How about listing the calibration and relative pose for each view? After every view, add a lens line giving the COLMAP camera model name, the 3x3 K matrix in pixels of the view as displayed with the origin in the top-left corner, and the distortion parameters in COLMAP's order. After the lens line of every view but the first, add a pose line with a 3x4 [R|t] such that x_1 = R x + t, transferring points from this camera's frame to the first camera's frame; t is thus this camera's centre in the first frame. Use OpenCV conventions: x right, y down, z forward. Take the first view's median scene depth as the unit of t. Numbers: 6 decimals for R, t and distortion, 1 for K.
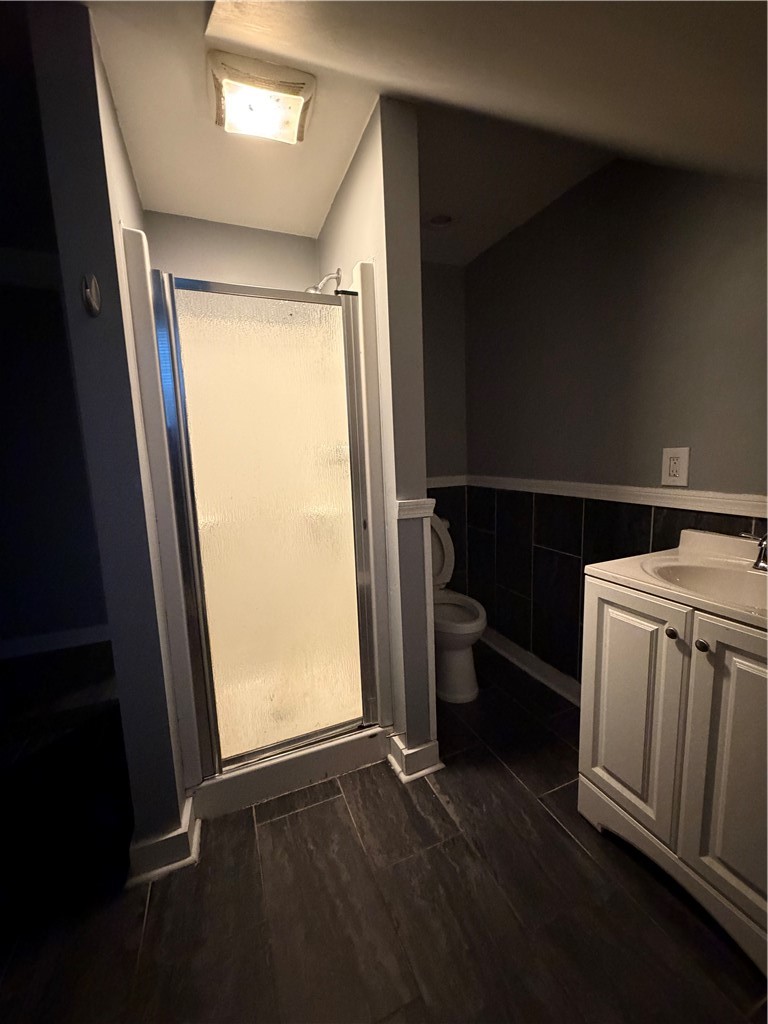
lens RADIAL K [[409.3, 0, 384.8], [0, 409.3, 508.7], [0, 0, 1]] dist [0.002362, -0.000075]
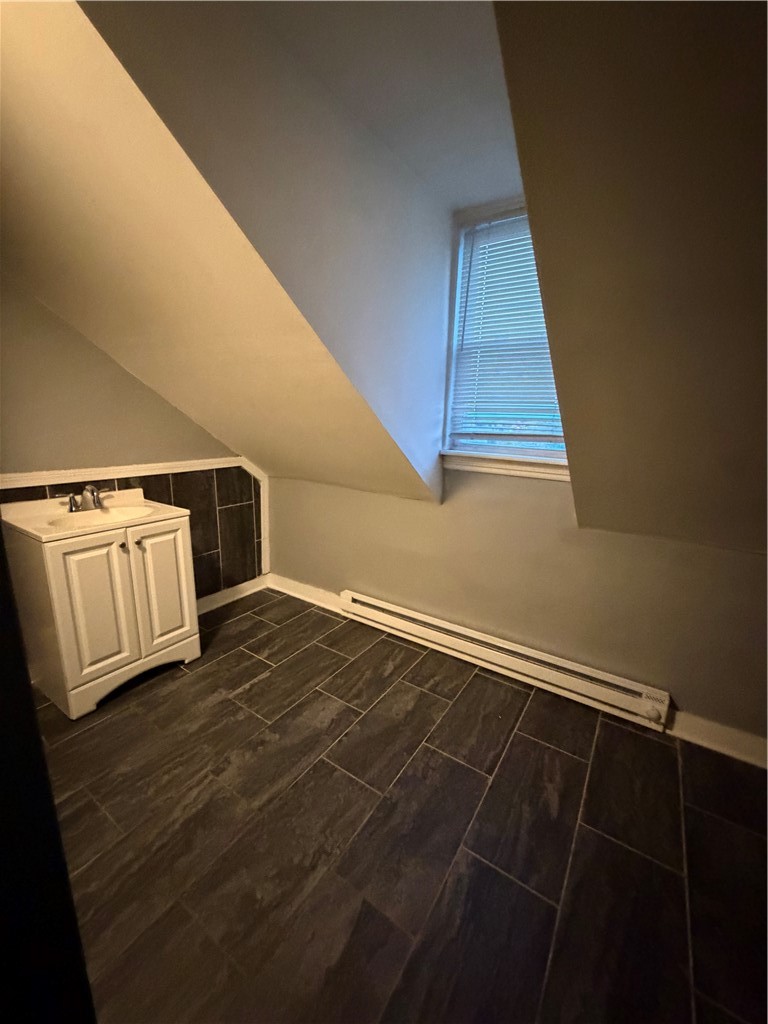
lens RADIAL K [[409.3, 0, 382.9], [0, 409.3, 513.5], [0, 0, 1]] dist [0.002362, -0.000075]
pose [[-0.559373, -0.176274, 0.809956, -1.296406], [0.101938, 0.955081, 0.278259, -0.203796], [-0.822624, 0.238216, -0.516278, 0.879129]]
